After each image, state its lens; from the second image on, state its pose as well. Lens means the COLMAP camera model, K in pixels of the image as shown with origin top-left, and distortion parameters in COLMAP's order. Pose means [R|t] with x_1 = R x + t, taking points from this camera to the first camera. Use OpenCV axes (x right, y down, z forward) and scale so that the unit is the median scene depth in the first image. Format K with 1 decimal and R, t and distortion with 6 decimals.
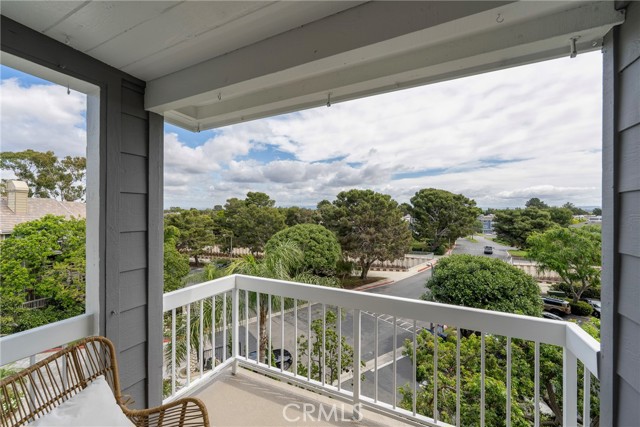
lens RADIAL K [[257.7, 0, 317.6], [0, 257.7, 211.2], [0, 0, 1]] dist [-0.001100, 0.000750]
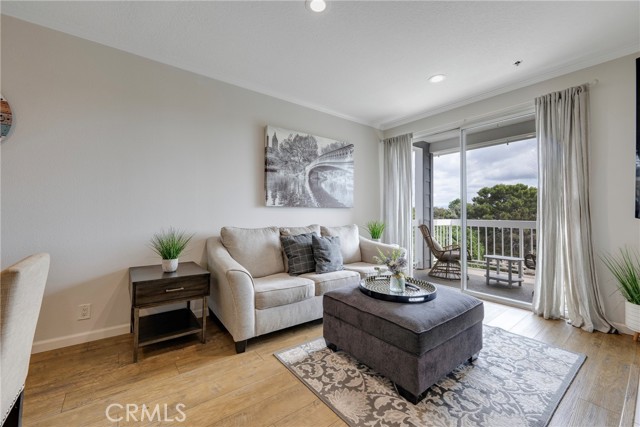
lens RADIAL K [[258.5, 0, 320.7], [0, 258.5, 211.7], [0, 0, 1]] dist [-0.000199, 0.000127]
pose [[0.897533, -0.004194, -0.440927, -0.024323], [0.002417, 0.999987, -0.004590, 0.013778], [0.440940, 0.003054, 0.897531, -0.092892]]
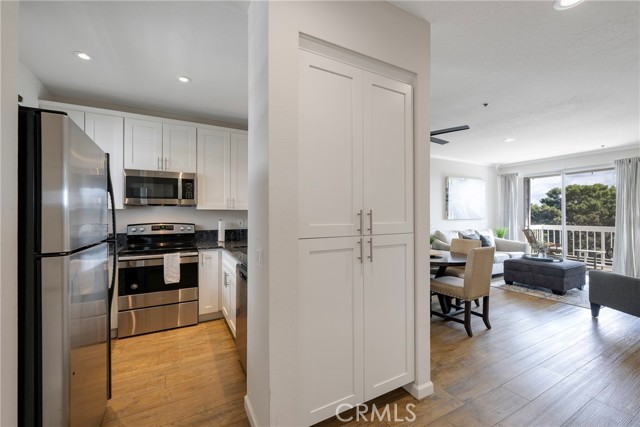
lens RADIAL K [[258.5, 0, 319.8], [0, 258.5, 212.7], [0, 0, 1]] dist [-0.000199, 0.000127]
pose [[0.813096, -0.011024, -0.582025, -0.045157], [0.007835, 0.999937, -0.007993, 0.007795], [0.582077, 0.001939, 0.813131, -0.186616]]
